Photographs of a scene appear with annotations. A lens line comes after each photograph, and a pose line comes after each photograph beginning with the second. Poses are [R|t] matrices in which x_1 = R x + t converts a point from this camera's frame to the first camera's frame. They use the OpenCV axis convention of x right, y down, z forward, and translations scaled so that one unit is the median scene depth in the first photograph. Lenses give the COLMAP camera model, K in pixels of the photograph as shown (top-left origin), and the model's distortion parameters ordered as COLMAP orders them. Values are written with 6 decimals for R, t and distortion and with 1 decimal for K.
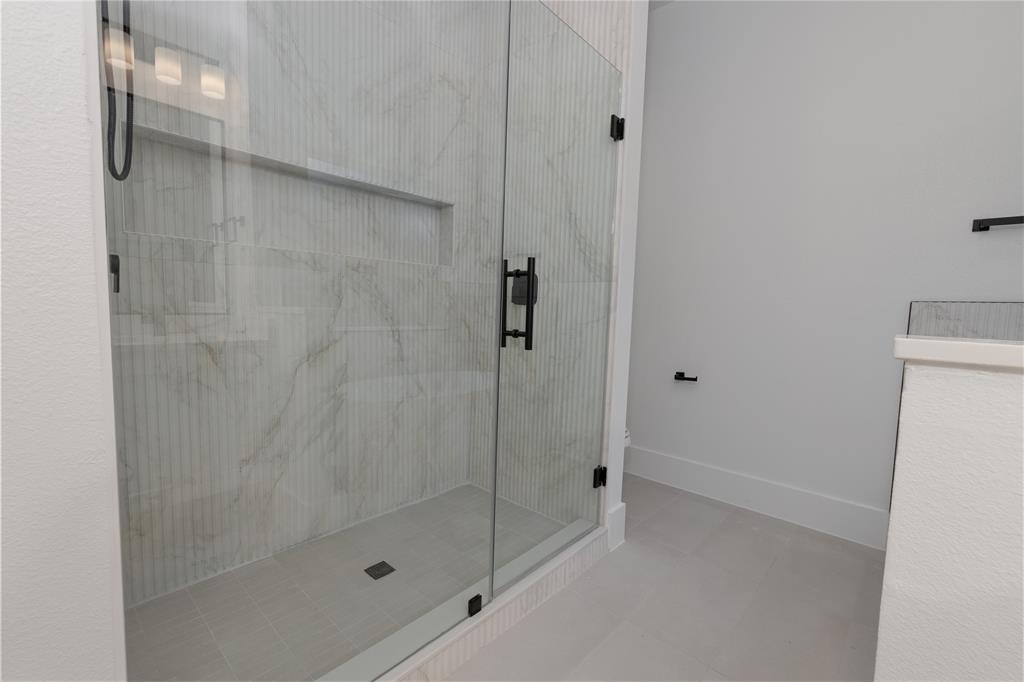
lens RADIAL K [[426.7, 0, 540.9], [0, 426.7, 344.3], [0, 0, 1]] dist [0.000121, 0.000095]
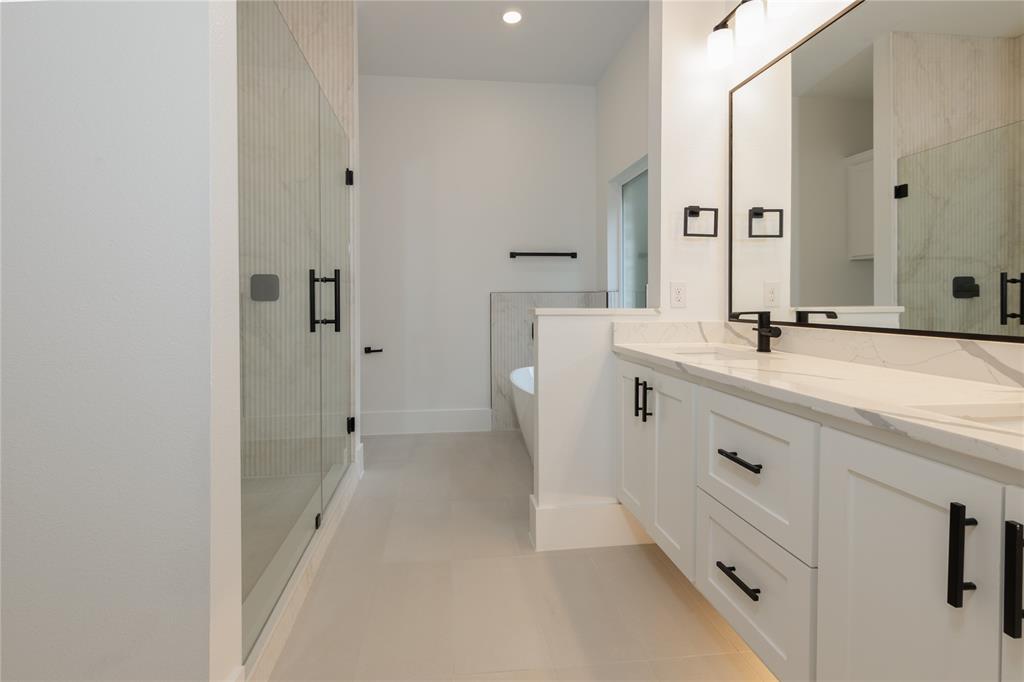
lens RADIAL K [[447.8, 0, 513.2], [0, 447.8, 302.8], [0, 0, 1]] dist [0.000629, 0.000076]
pose [[0.632859, -0.034017, 0.773519, -0.614517], [0.086091, 0.995931, -0.026638, 0.004549], [-0.769466, 0.083451, 0.633213, -0.327315]]
